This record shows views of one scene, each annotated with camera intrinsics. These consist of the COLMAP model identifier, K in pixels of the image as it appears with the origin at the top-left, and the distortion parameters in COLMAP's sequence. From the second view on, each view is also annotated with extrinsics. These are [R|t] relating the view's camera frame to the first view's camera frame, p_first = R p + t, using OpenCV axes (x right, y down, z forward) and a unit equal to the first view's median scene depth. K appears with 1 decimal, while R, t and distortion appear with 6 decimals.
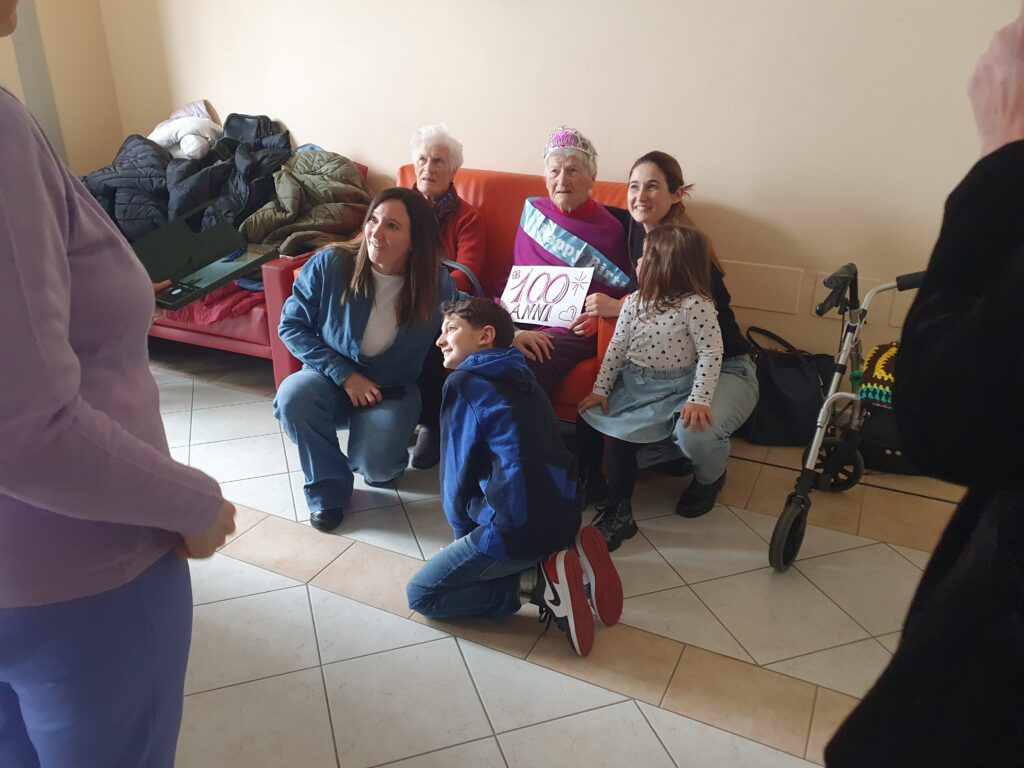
lens RADIAL K [[787.1, 0, 483.2], [0, 787.1, 379.3], [0, 0, 1]] dist [0.003496, -0.008424]
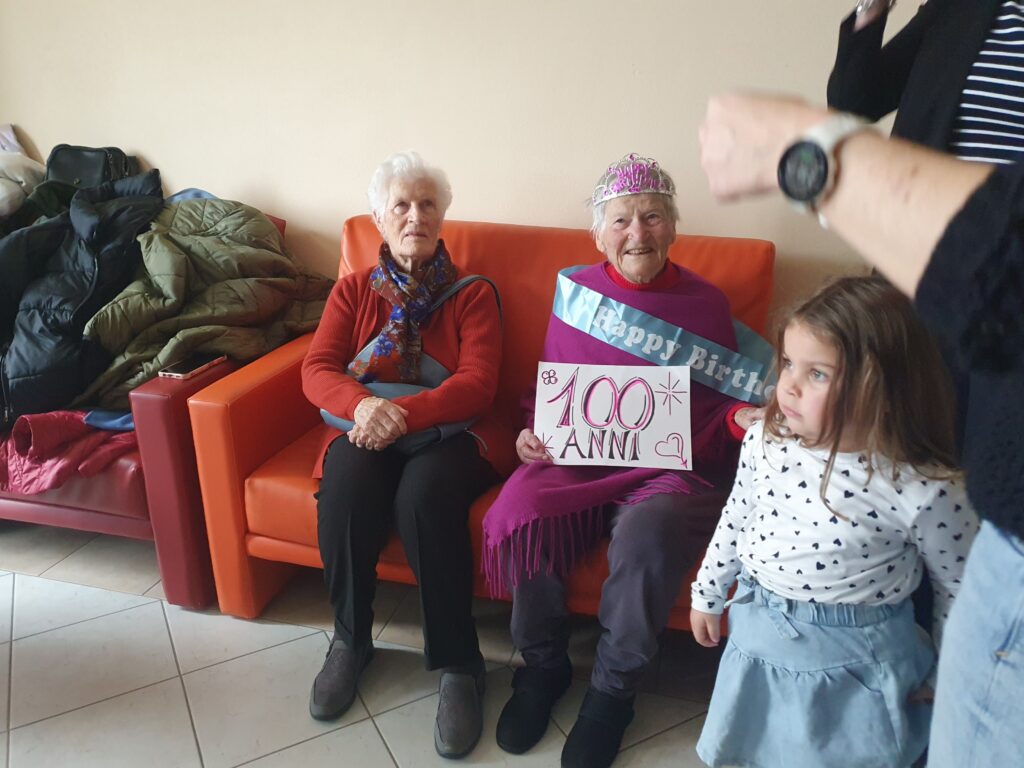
lens RADIAL K [[828.6, 0, 502.7], [0, 828.6, 381.0], [0, 0, 1]] dist [-0.004537, 0.001968]
pose [[0.980888, -0.065667, 0.183159, -0.111085], [0.077213, 0.995405, -0.056629, -0.088268], [-0.178599, 0.069689, 0.981451, 0.314654]]
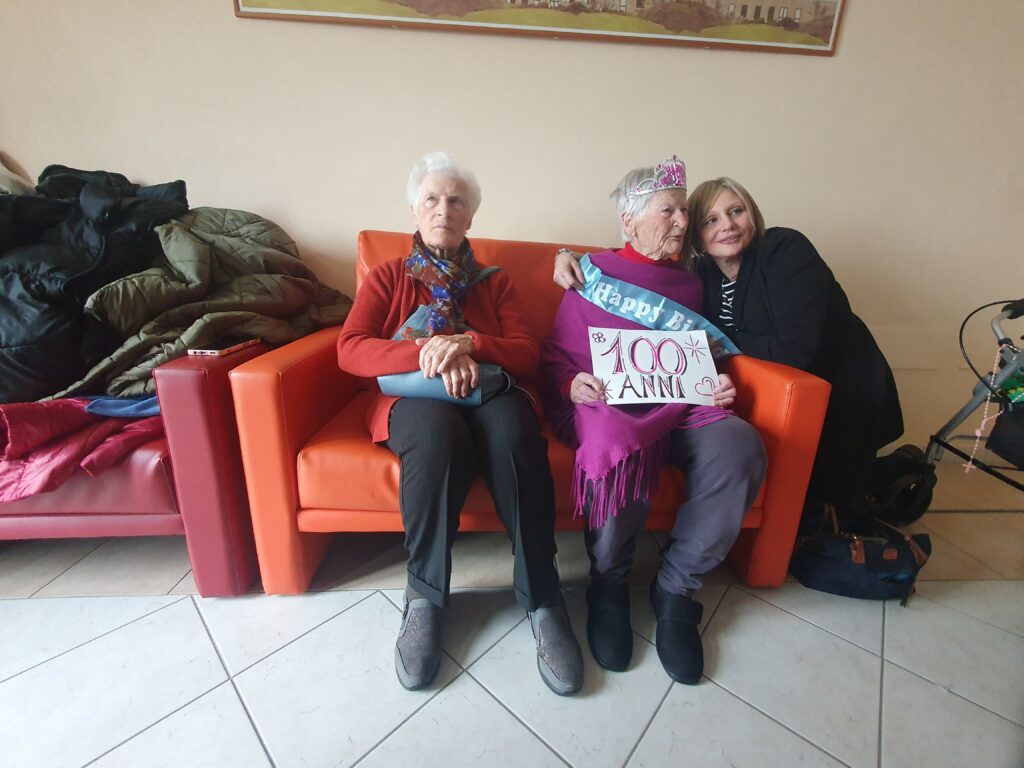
lens RADIAL K [[407.1, 0, 502.7], [0, 407.1, 370.3], [0, 0, 1]] dist [-0.001128, -0.001973]
pose [[0.863585, -0.098975, 0.494394, -0.196244], [0.166093, 0.981658, -0.093600, -0.072727], [-0.476062, 0.162946, 0.864184, 0.604311]]
